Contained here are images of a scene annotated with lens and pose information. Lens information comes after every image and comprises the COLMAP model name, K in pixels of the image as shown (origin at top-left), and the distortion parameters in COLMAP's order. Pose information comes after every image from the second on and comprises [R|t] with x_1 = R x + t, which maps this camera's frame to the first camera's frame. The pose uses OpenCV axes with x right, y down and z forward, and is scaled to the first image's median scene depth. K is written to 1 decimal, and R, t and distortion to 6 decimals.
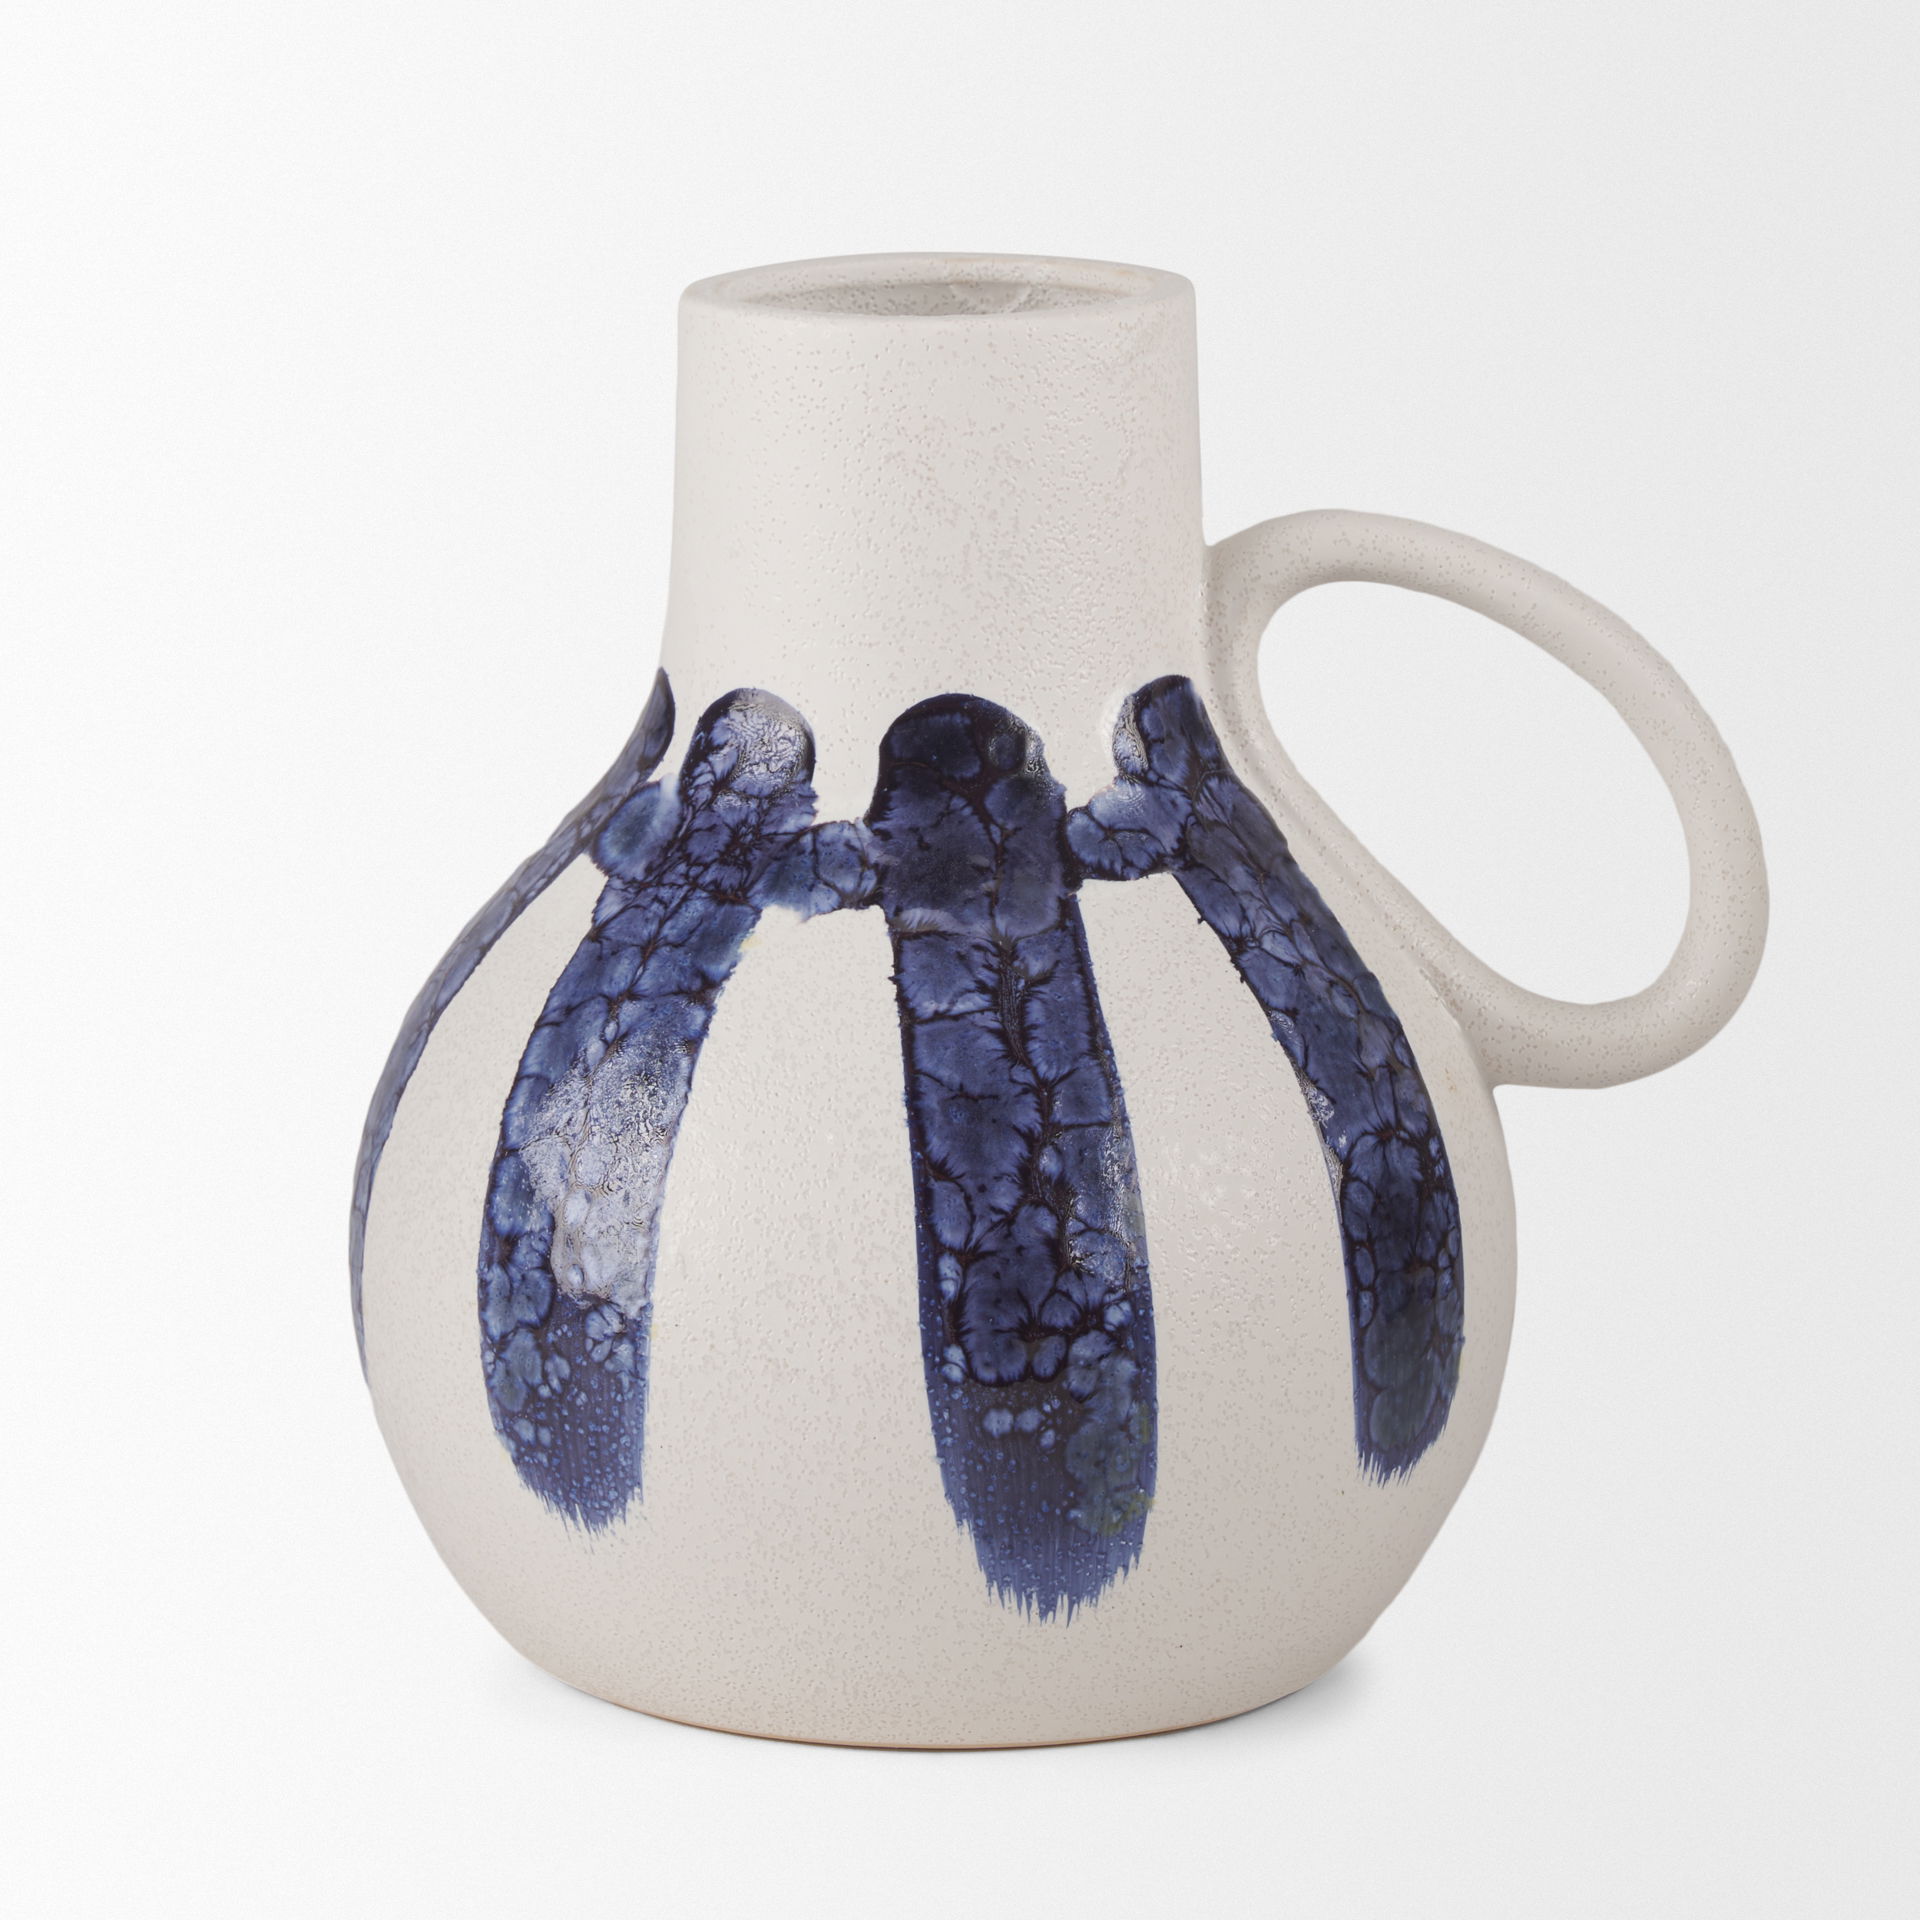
lens RADIAL K [[9384.7, 0, 957.7], [0, 9384.7, 962.3], [0, 0, 1]] dist [0.041721, 0.000000]
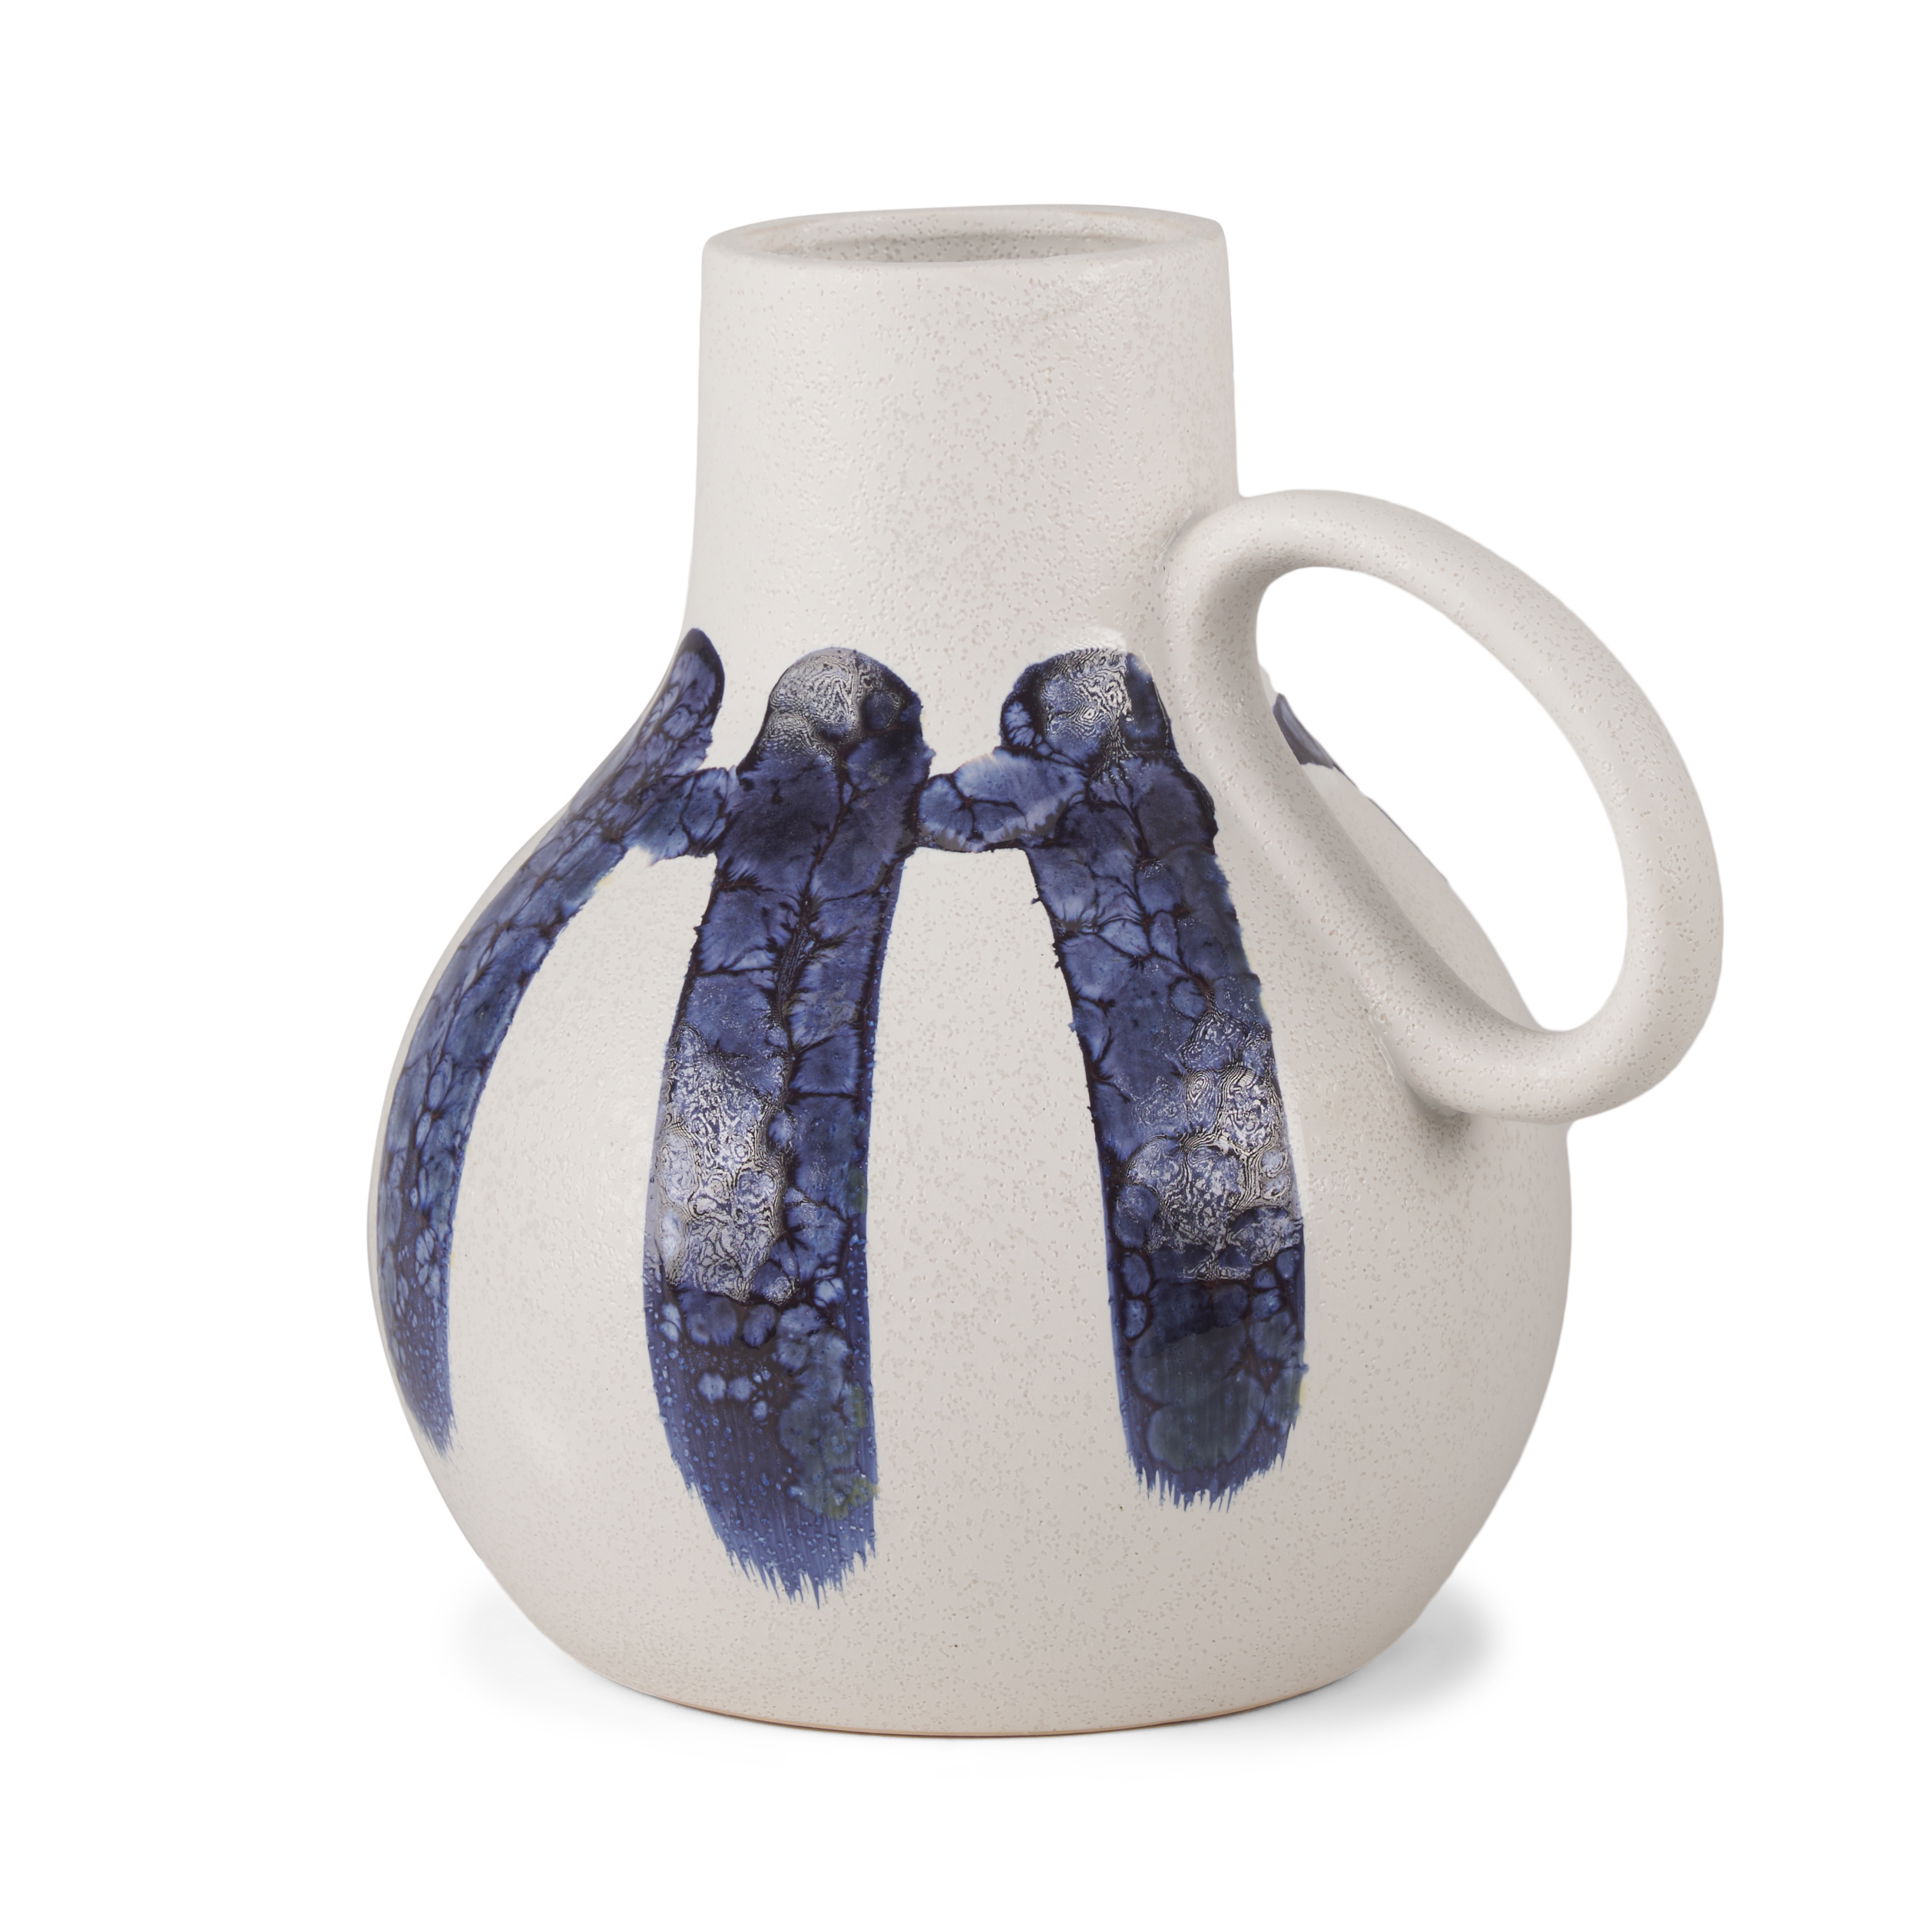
lens RADIAL K [[9384.7, 0, 959.0], [0, 9384.7, 960.2], [0, 0, 1]] dist [0.041721, 0.000000]
pose [[0.861562, 0.089711, -0.499662, 0.504038], [-0.090773, 0.995623, 0.022239, -0.019178], [0.499471, 0.026195, 0.865935, 0.160755]]
